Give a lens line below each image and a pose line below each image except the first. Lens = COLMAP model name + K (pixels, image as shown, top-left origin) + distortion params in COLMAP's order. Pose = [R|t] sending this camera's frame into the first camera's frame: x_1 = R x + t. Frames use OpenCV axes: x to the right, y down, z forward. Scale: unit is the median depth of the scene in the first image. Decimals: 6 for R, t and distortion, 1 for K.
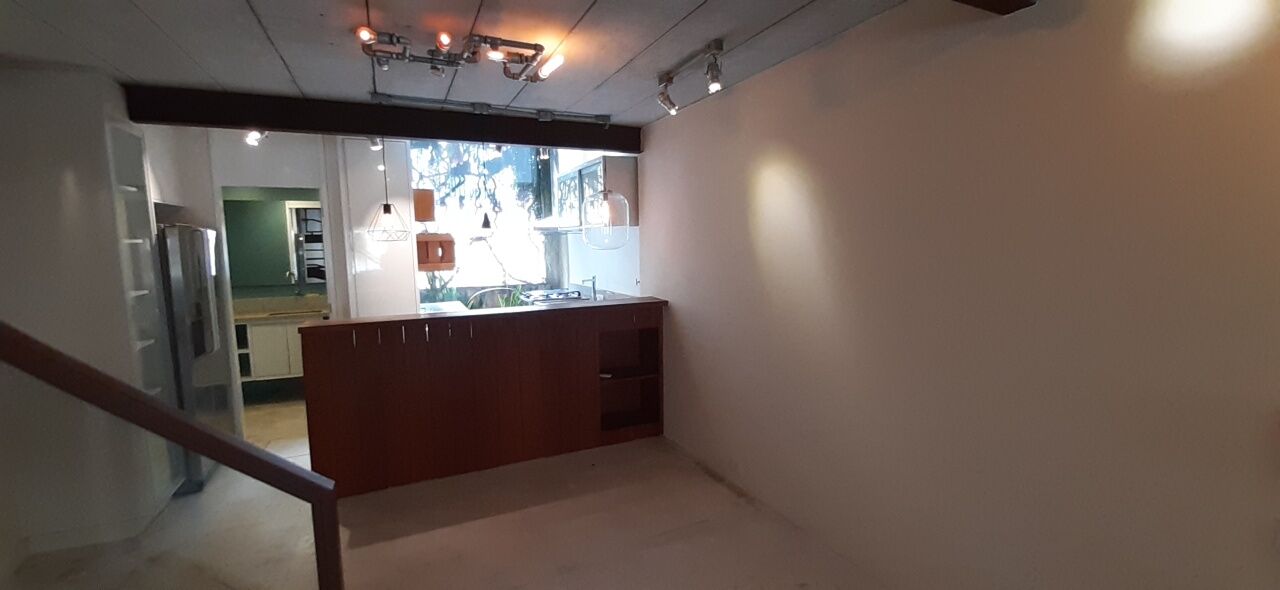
lens RADIAL K [[510.8, 0, 642.2], [0, 510.8, 294.2], [0, 0, 1]] dist [-0.008815, -0.005852]
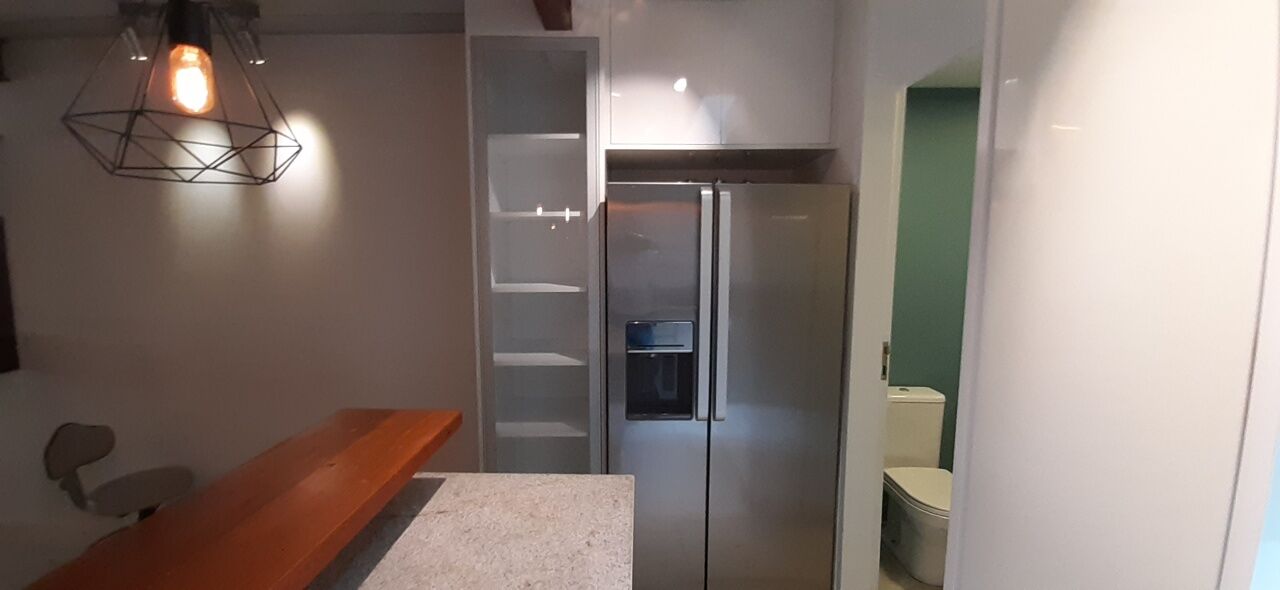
lens RADIAL K [[512.8, 0, 638.7], [0, 512.8, 297.0], [0, 0, 1]] dist [-0.000123, -0.000054]
pose [[-0.438952, 0.111128, -0.891612, -0.244883], [-0.090337, 0.981836, 0.166848, -0.070501], [0.893957, 0.153784, -0.420940, 0.820228]]
